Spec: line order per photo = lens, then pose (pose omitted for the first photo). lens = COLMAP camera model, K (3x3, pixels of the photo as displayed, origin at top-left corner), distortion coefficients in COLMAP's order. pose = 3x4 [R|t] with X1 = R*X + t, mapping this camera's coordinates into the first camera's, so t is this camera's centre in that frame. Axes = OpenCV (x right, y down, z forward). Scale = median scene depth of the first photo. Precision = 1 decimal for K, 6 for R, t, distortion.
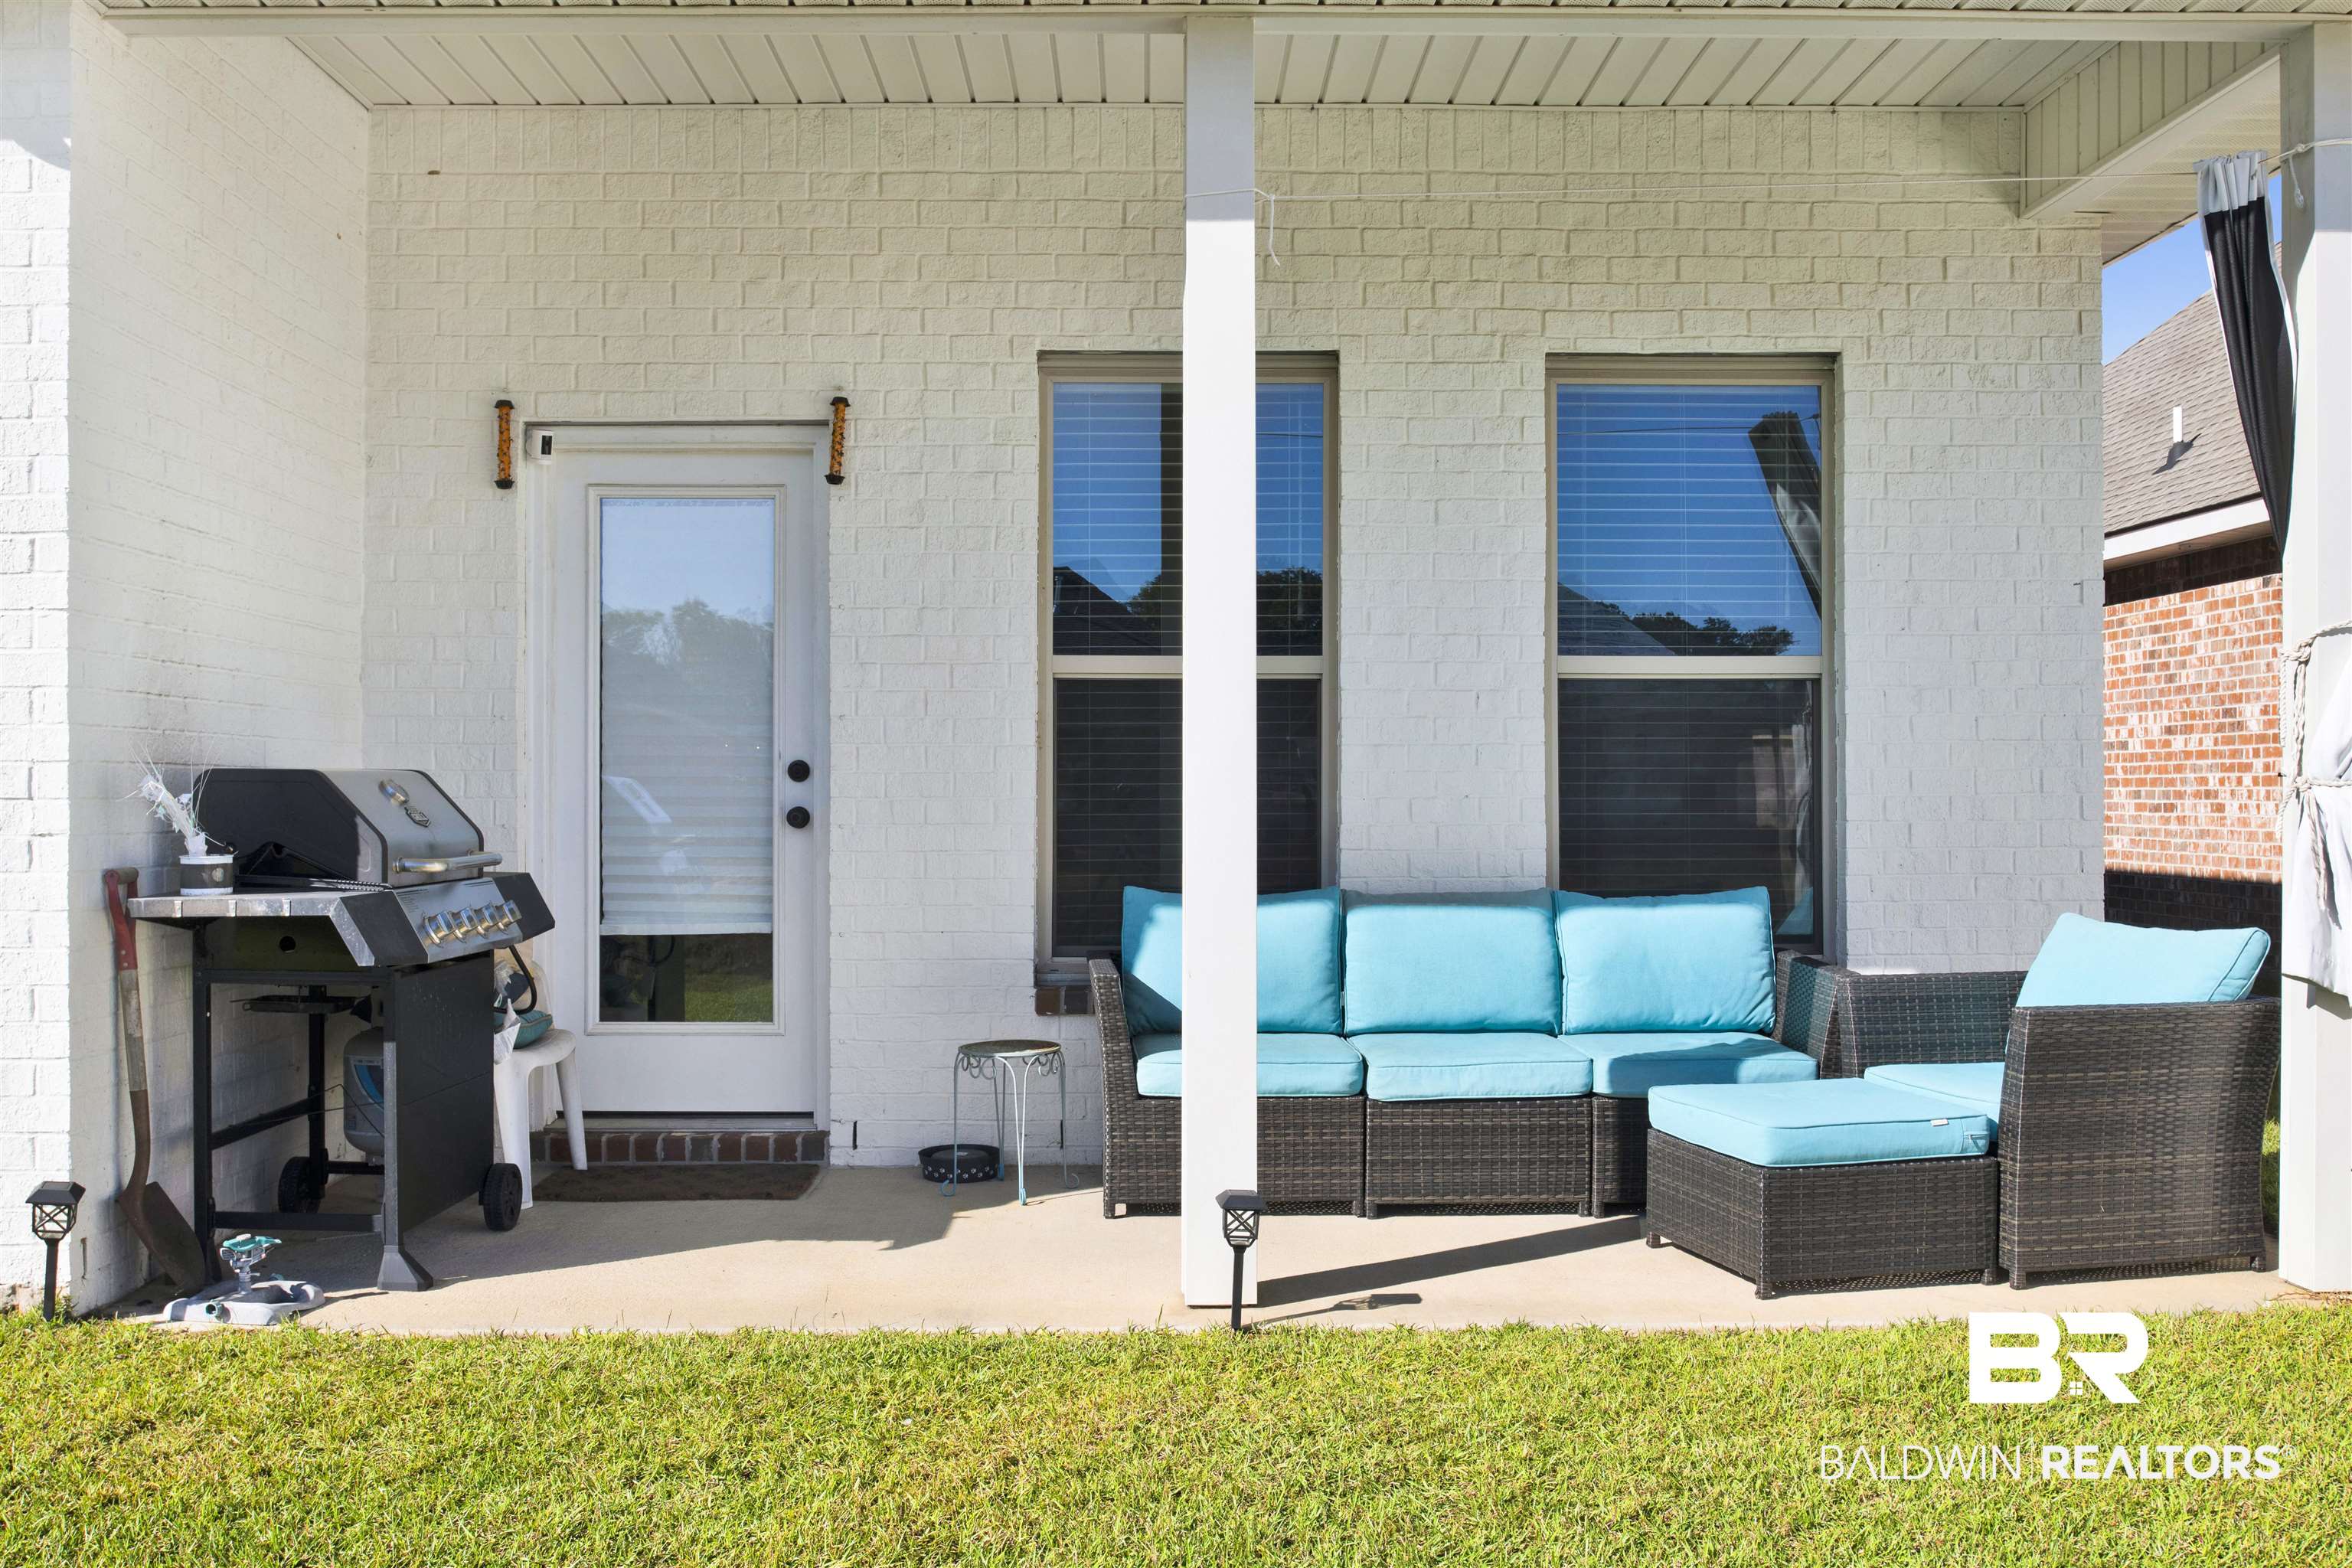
lens RADIAL K [[2223.8, 0, 1147.9], [0, 2223.8, 782.9], [0, 0, 1]] dist [-0.003019, -0.119303]
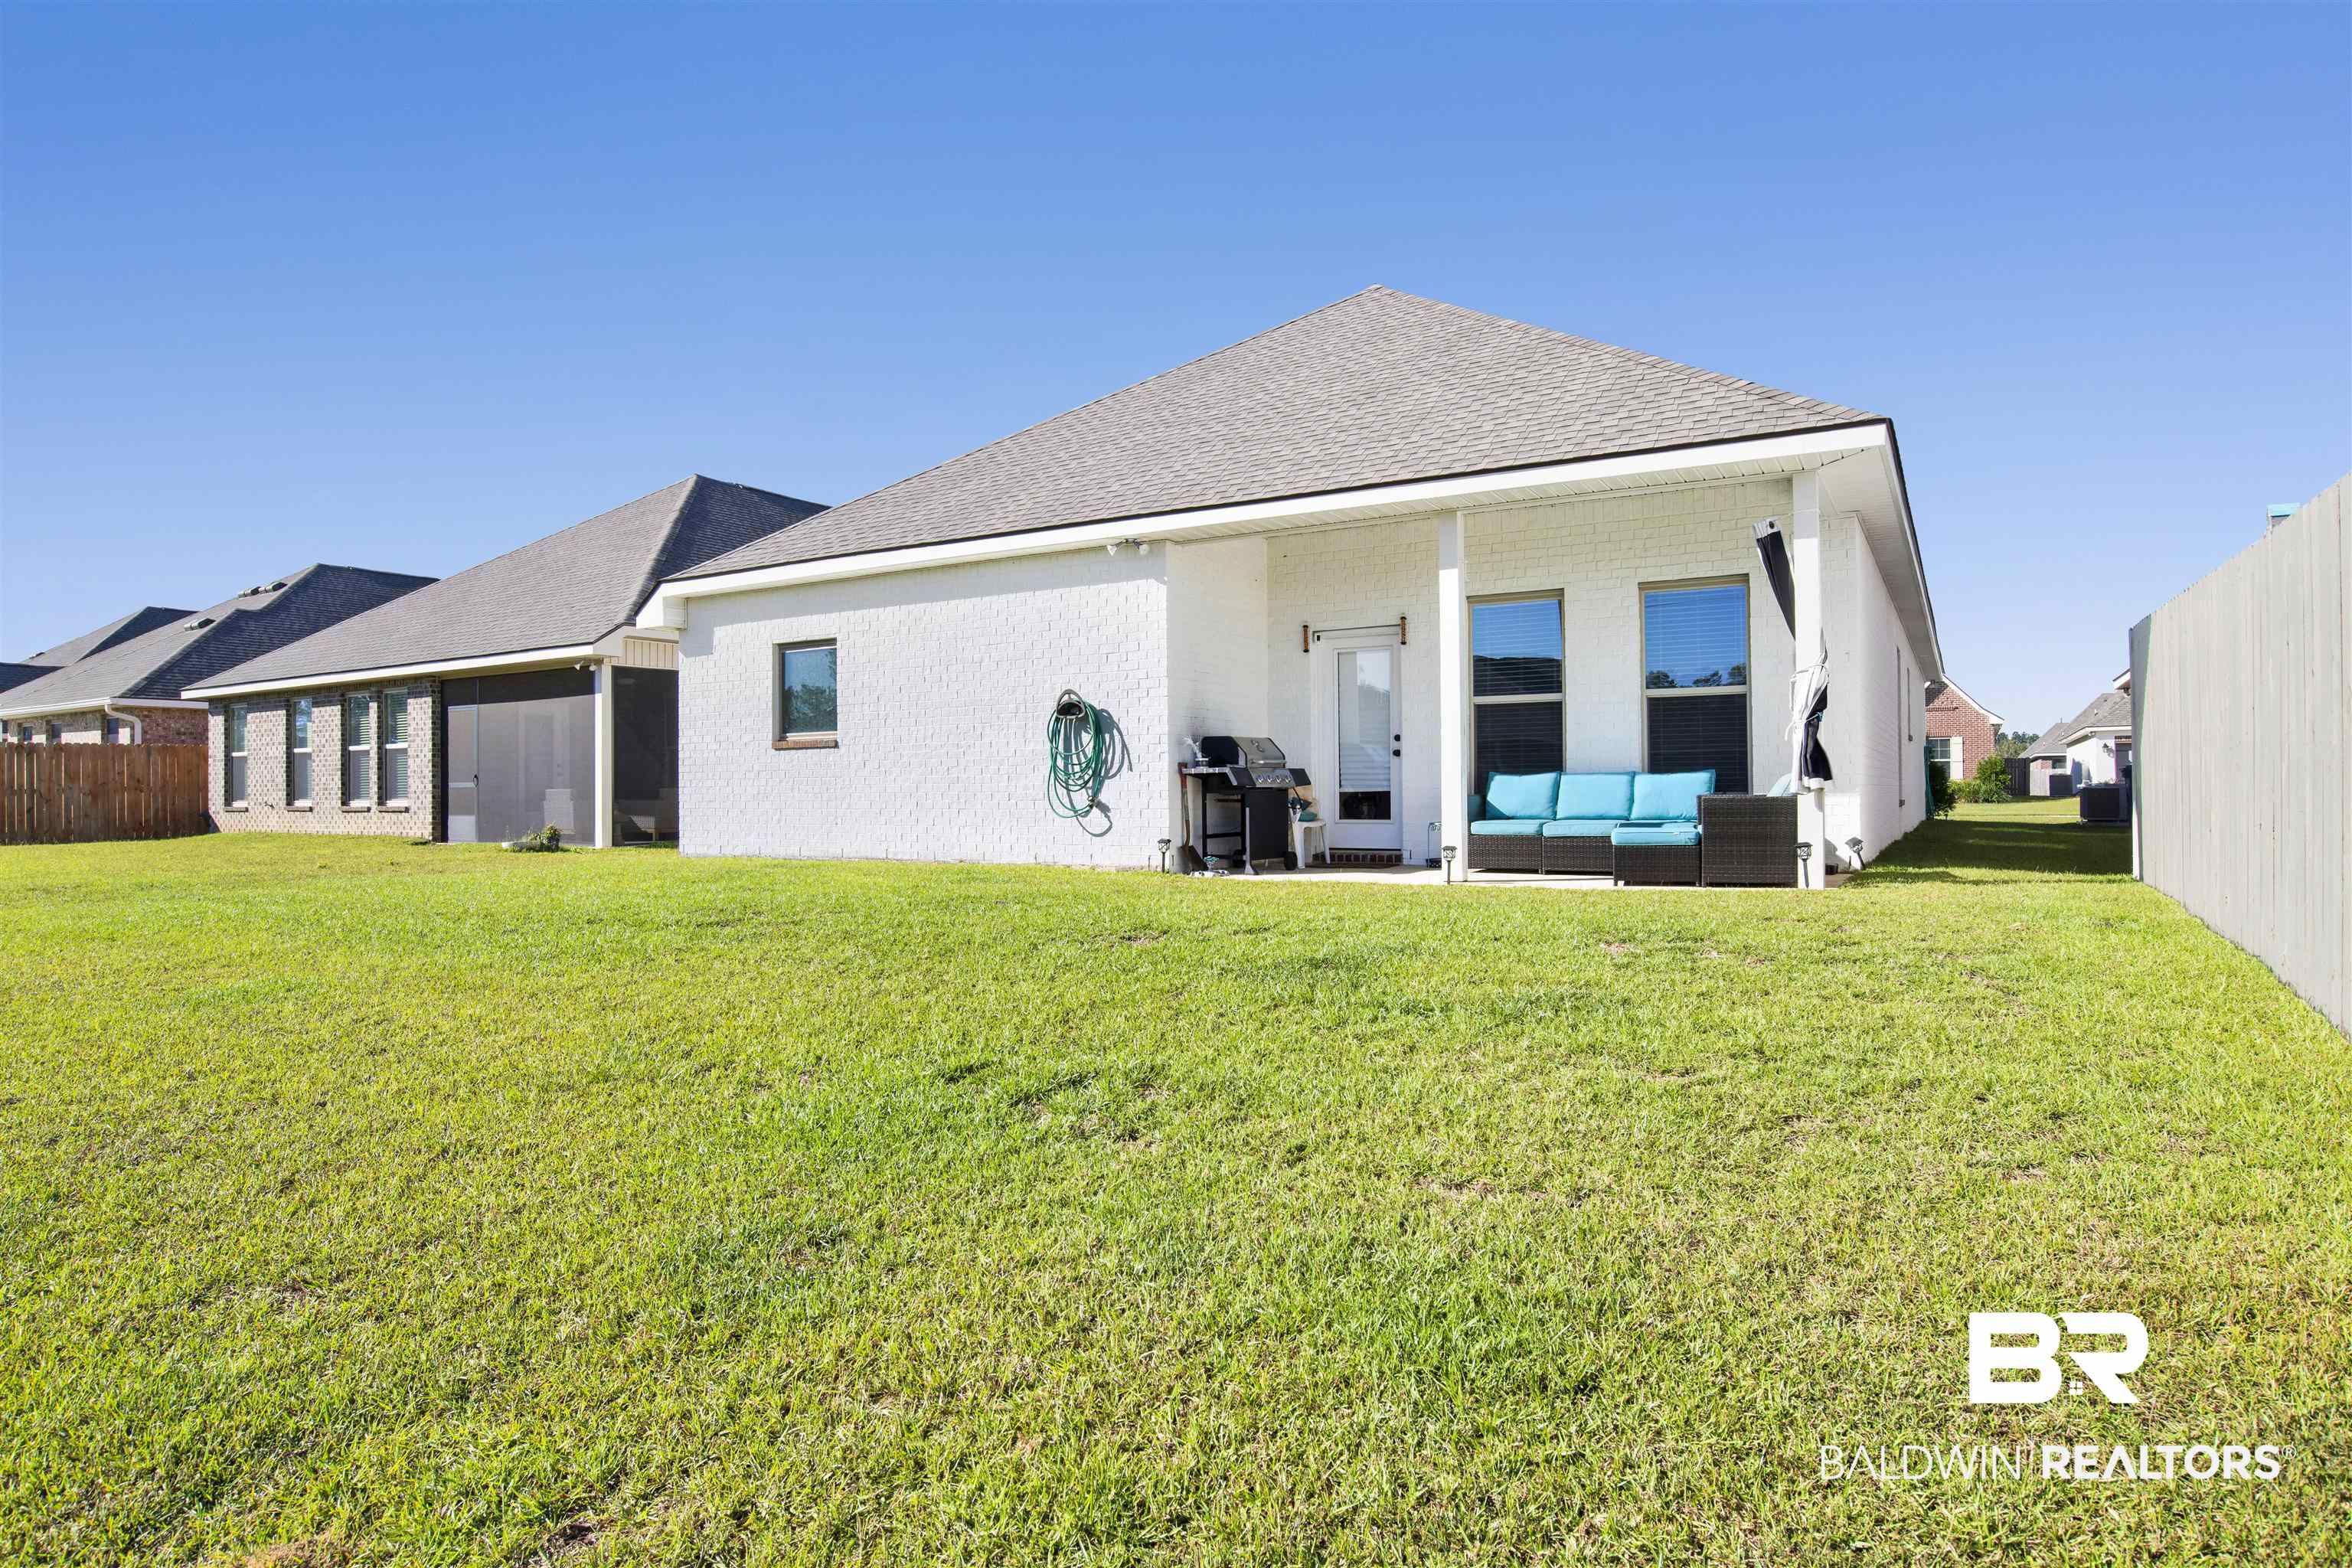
lens RADIAL K [[1373.3, 0, 1161.3], [0, 1373.3, 785.7], [0, 0, 1]] dist [-0.066518, 0.025158]
pose [[0.844395, -0.009319, -0.535640, 0.624477], [0.008338, 0.999956, -0.004253, 0.070853], [0.535657, -0.000875, 0.844436, -0.830242]]
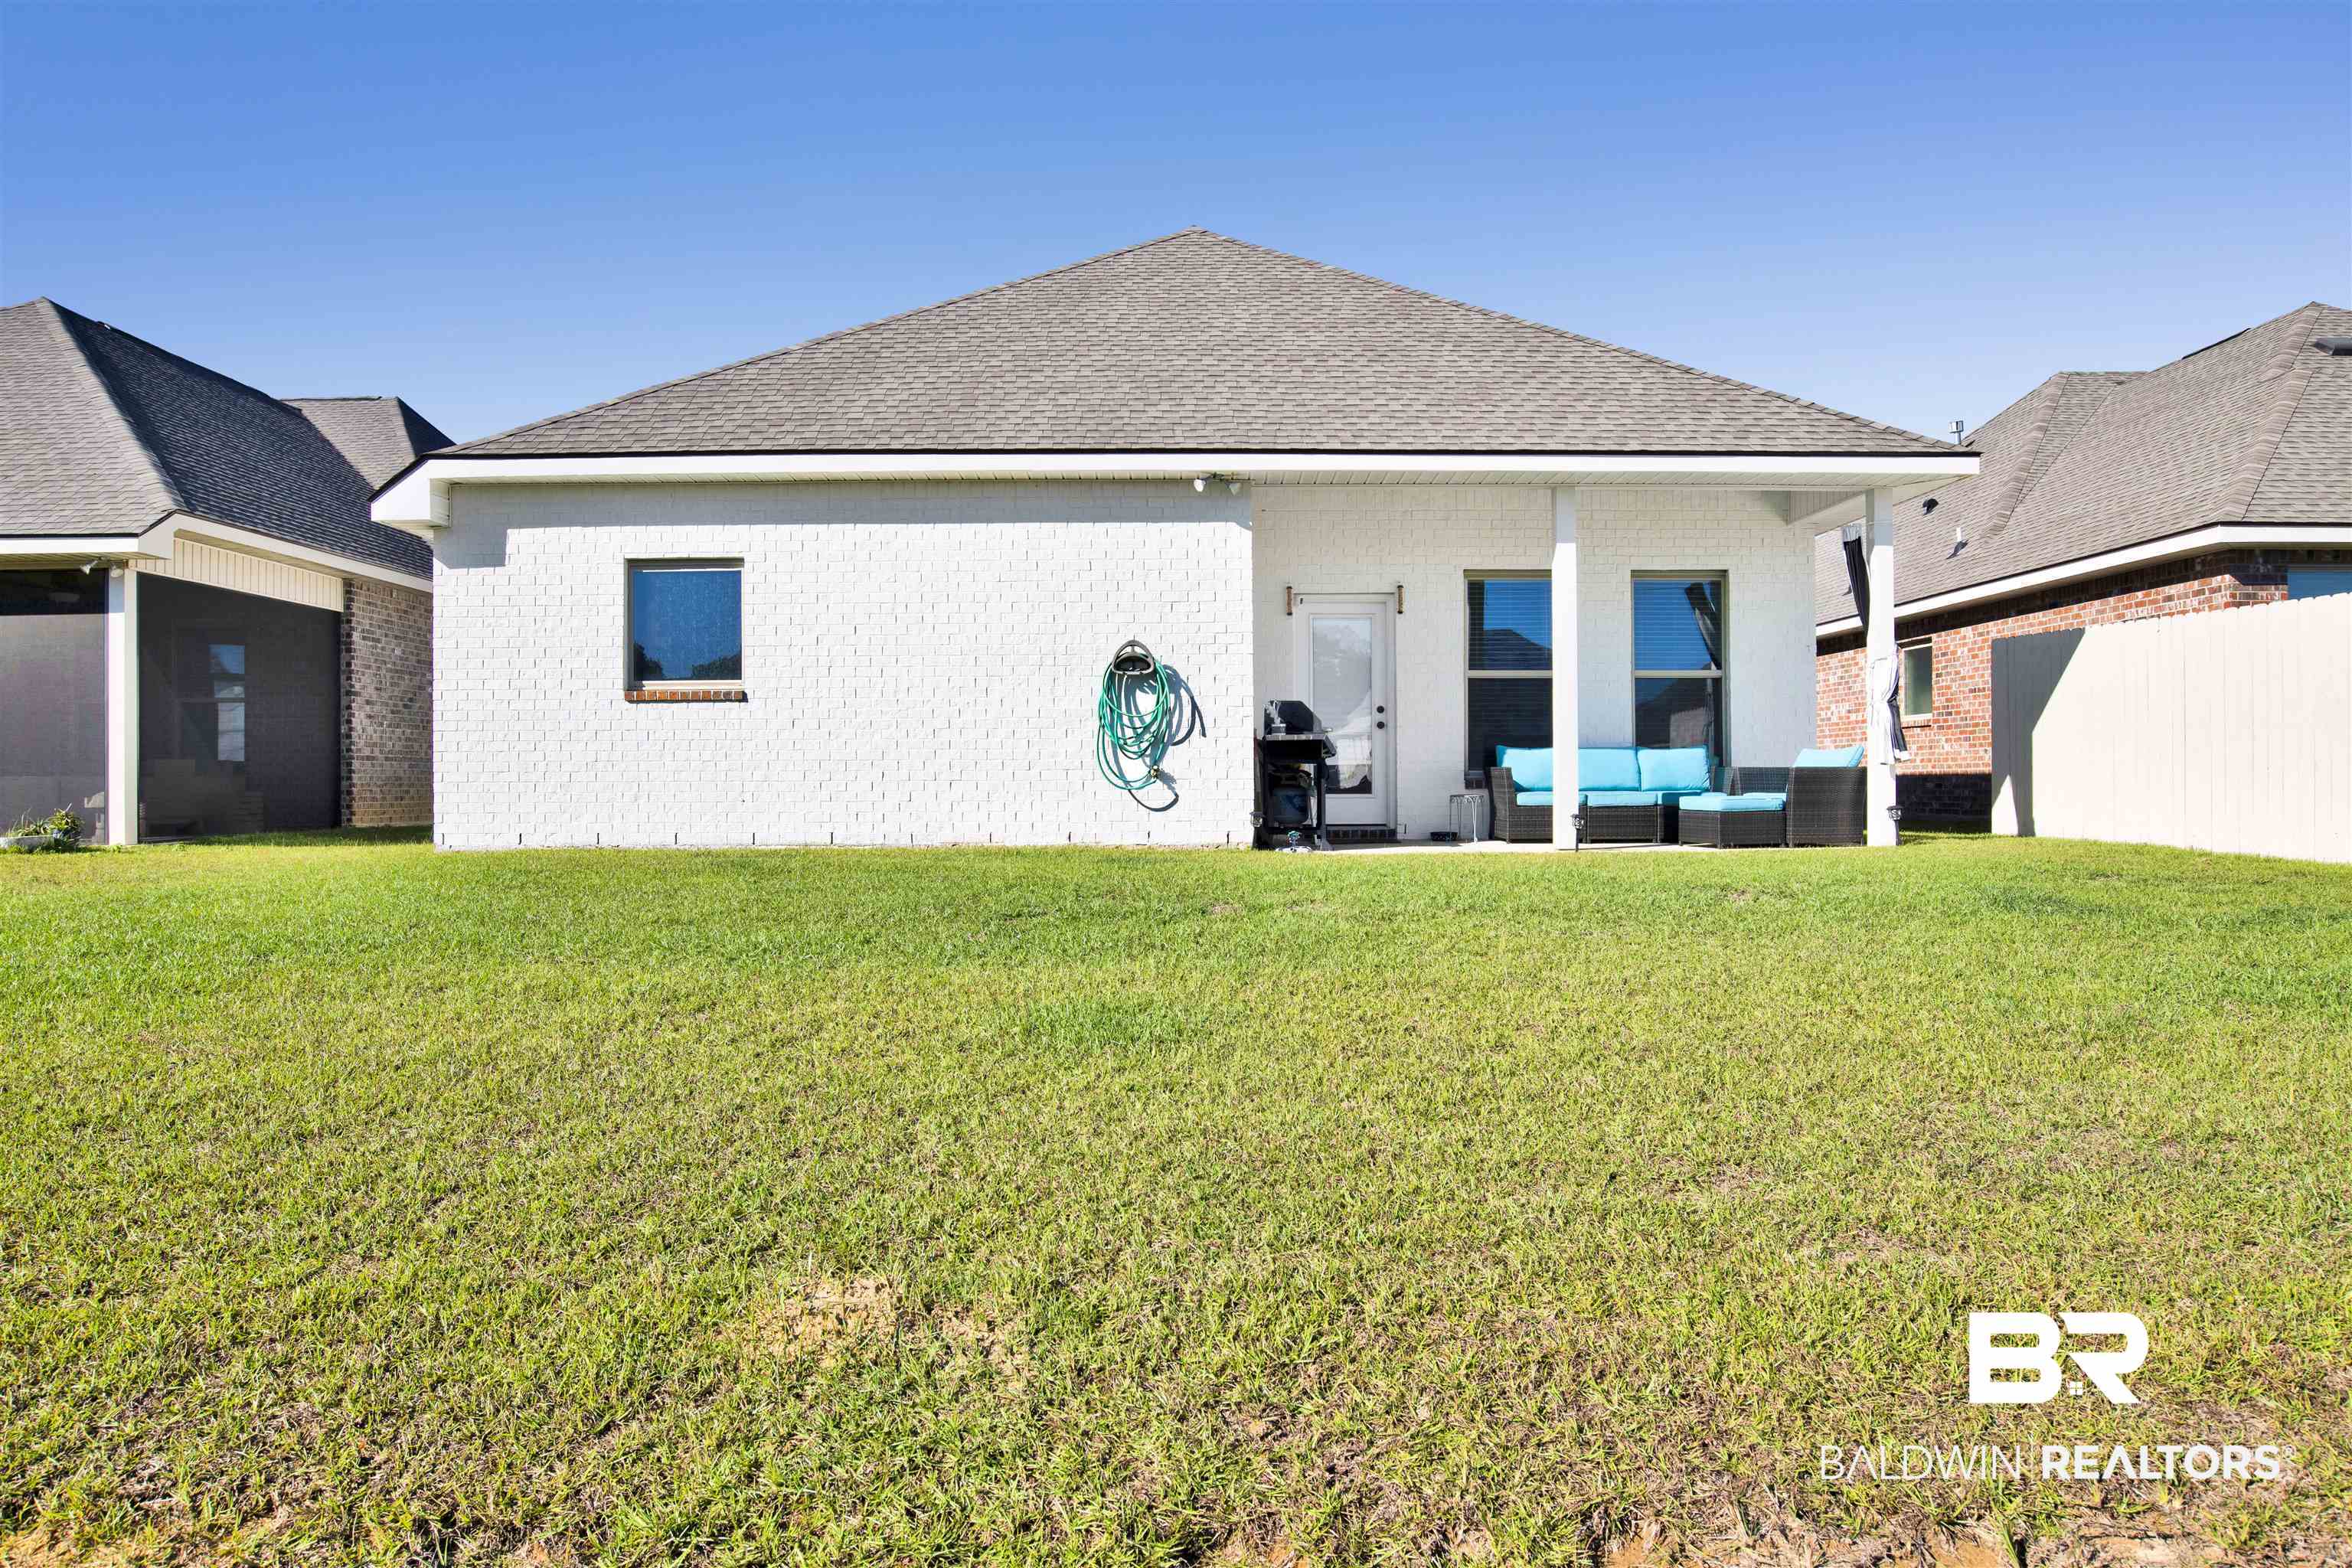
lens RADIAL K [[1507.8, 0, 1167.1], [0, 1507.8, 771.6], [0, 0, 1]] dist [-0.045969, 0.004896]
pose [[0.999959, -0.004370, -0.007934, -0.458473], [0.004300, 0.999952, -0.008784, 0.101006], [0.007972, 0.008750, 0.999930, -1.094590]]
